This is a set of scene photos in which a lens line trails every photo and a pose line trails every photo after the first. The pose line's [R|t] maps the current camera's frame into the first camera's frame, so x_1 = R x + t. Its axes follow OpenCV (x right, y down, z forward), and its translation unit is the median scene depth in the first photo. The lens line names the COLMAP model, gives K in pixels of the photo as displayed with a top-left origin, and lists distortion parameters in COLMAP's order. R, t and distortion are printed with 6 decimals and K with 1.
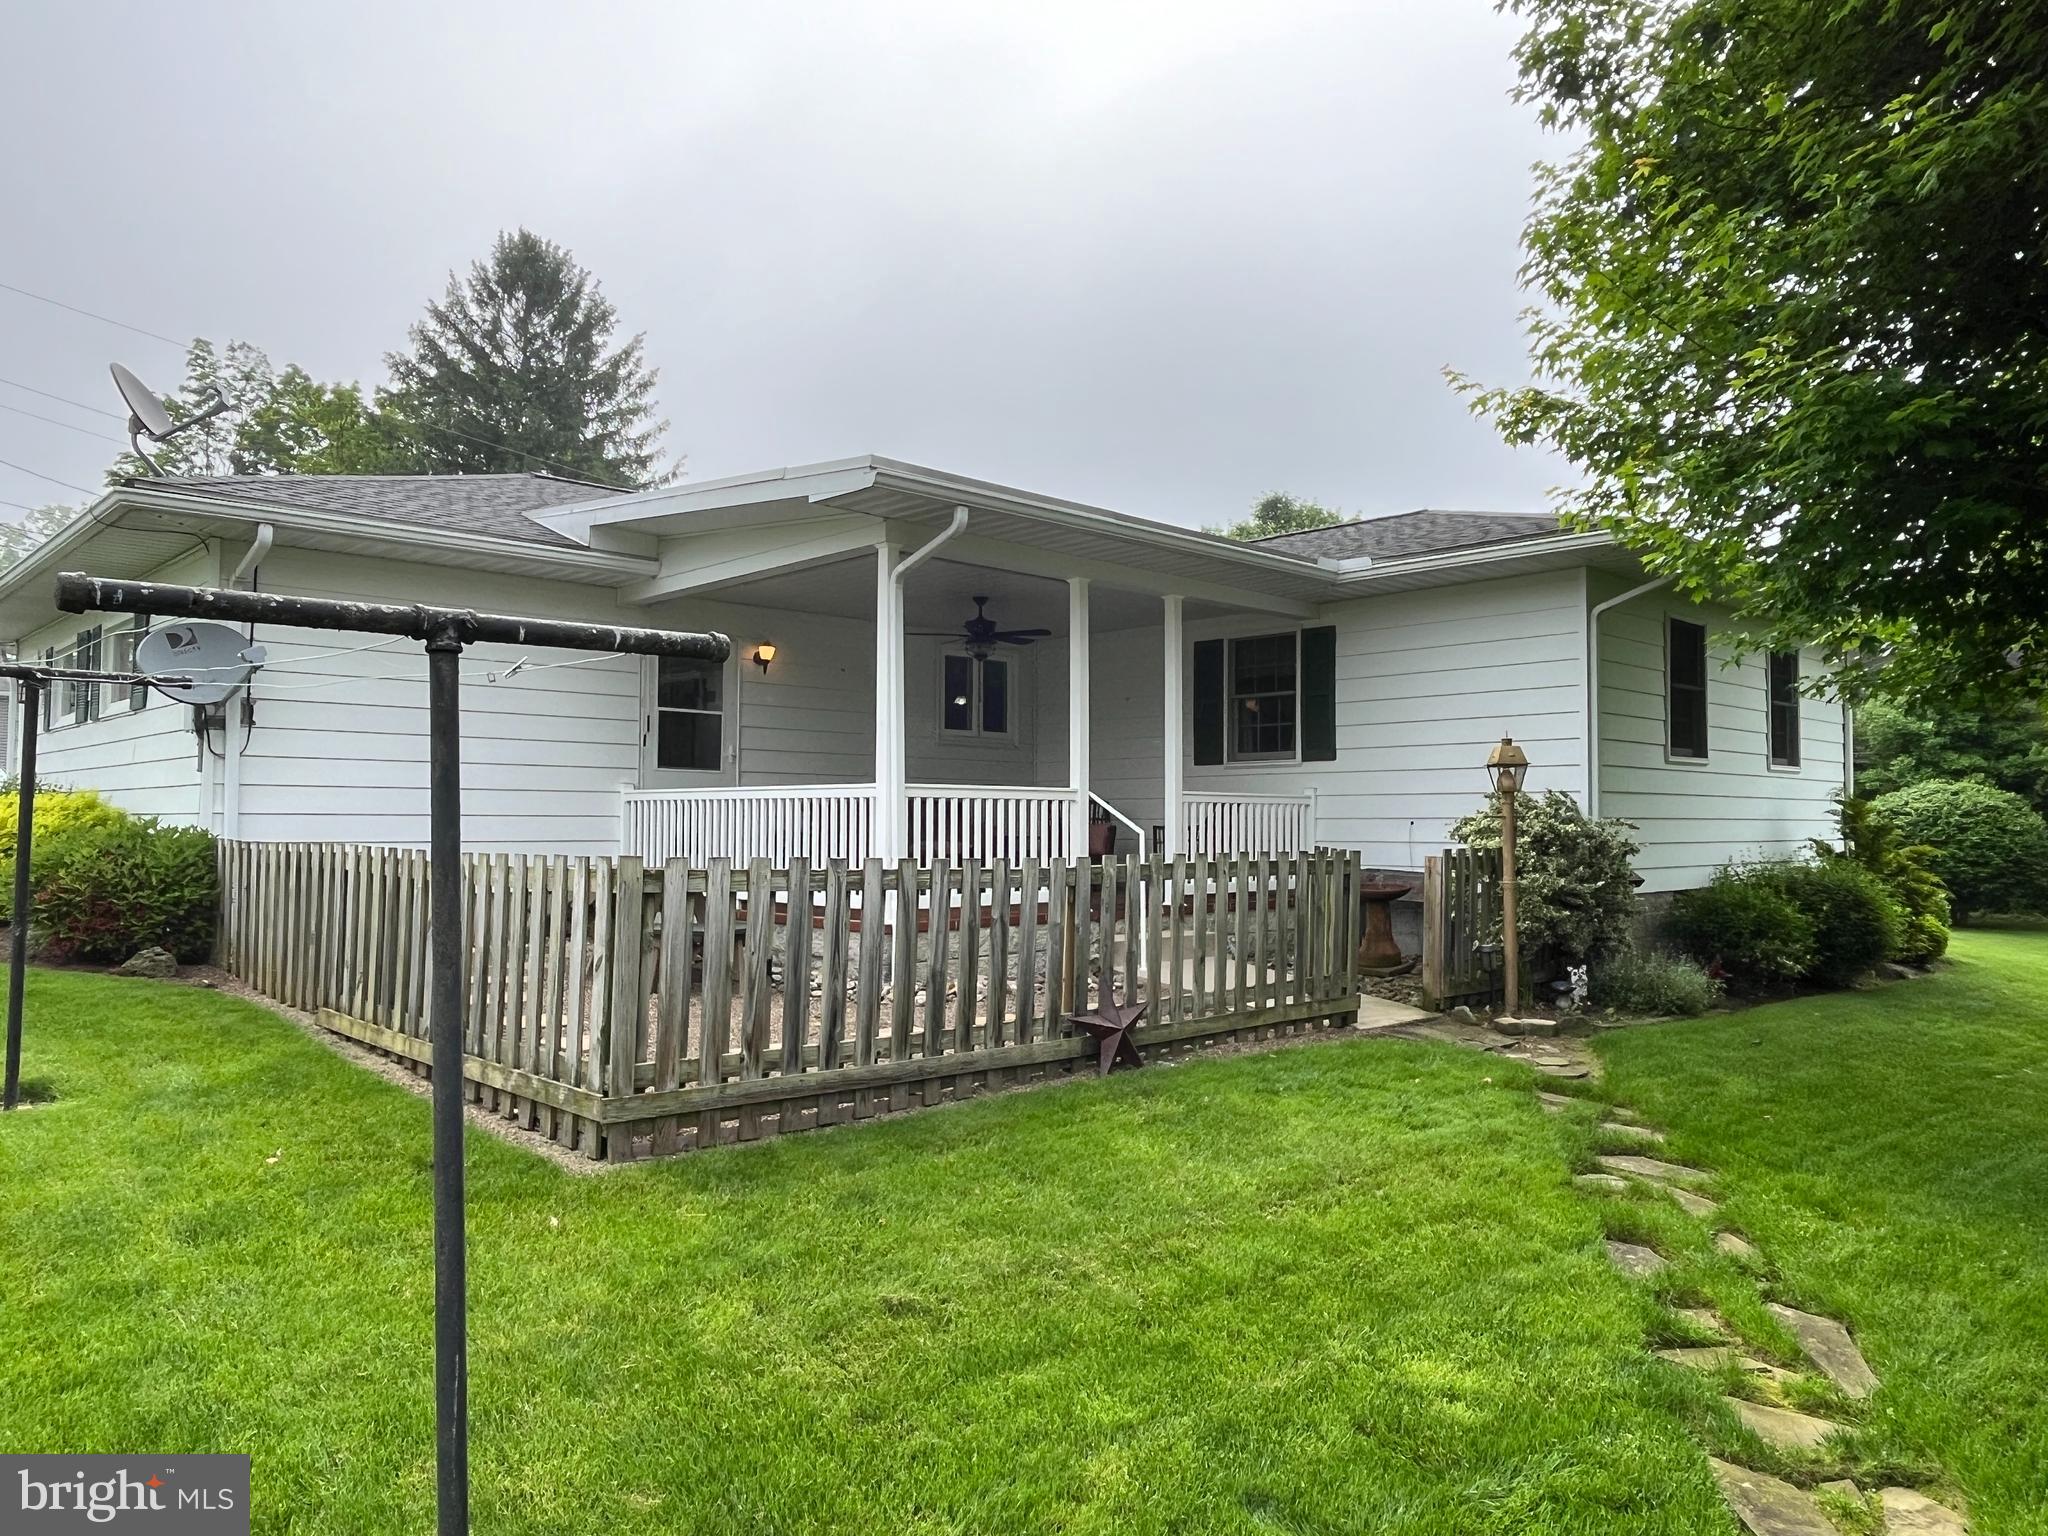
lens RADIAL K [[1386.8, 0, 1021.1], [0, 1386.8, 759.4], [0, 0, 1]] dist [-0.004229, -0.001057]
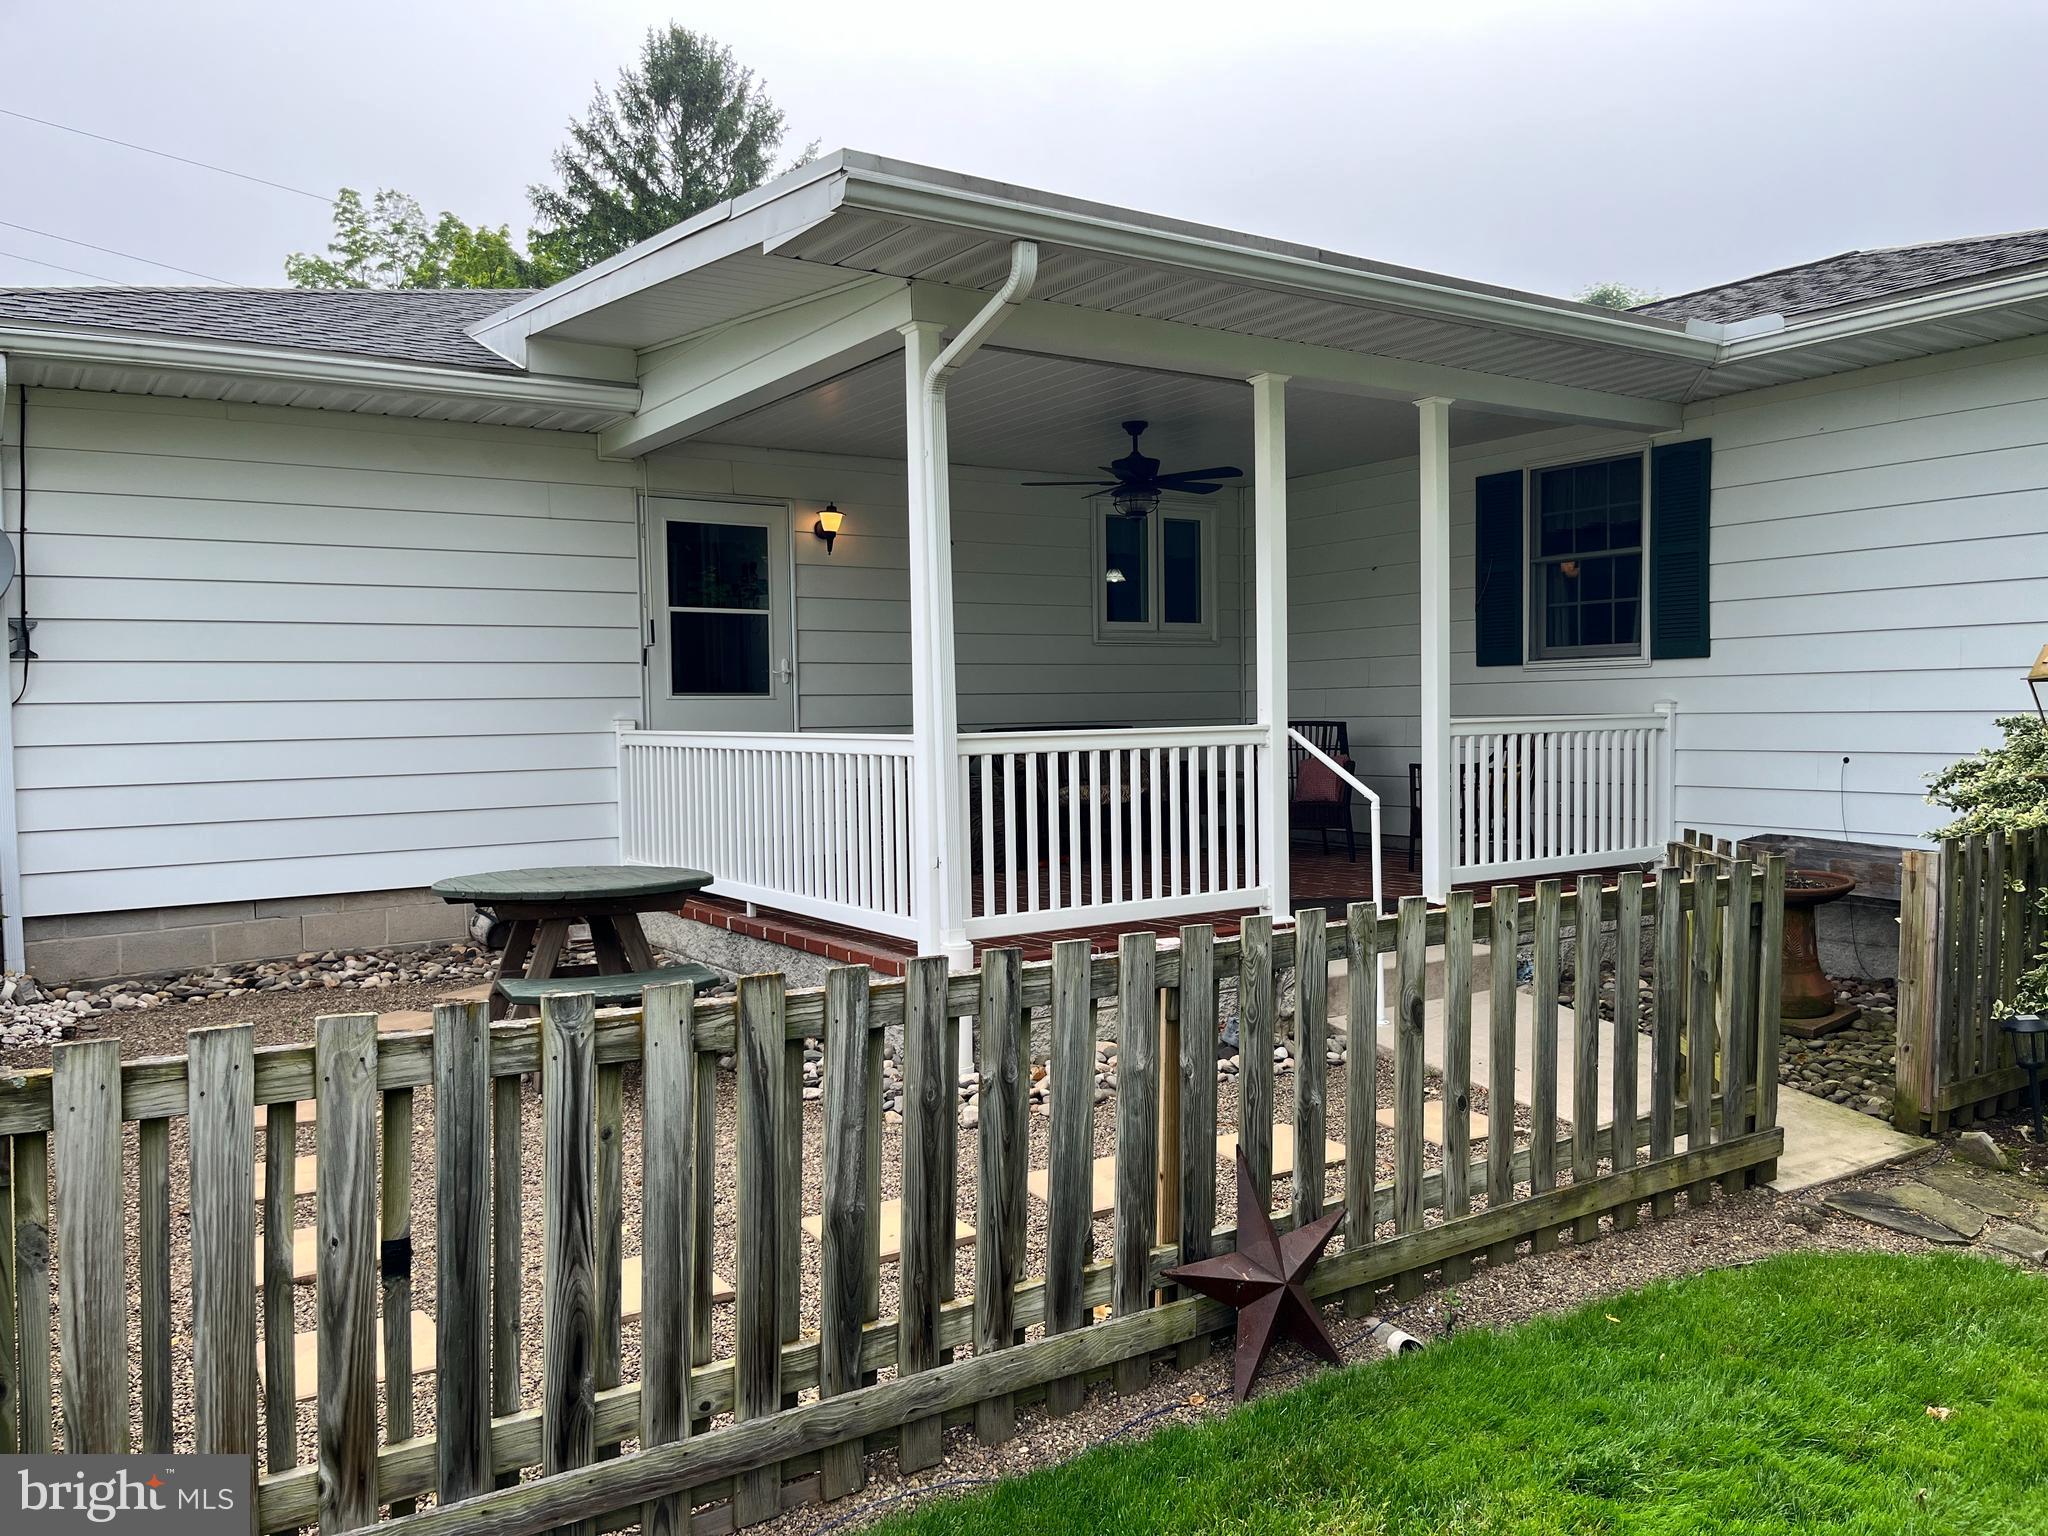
lens RADIAL K [[1550.9, 0, 1035.7], [0, 1550.9, 771.9], [0, 0, 1]] dist [0.056571, -0.064669]
pose [[0.986221, -0.013954, -0.164847, 0.043293], [0.028326, 0.995965, 0.085157, -0.016531], [0.162993, -0.088653, 0.982636, 0.255372]]
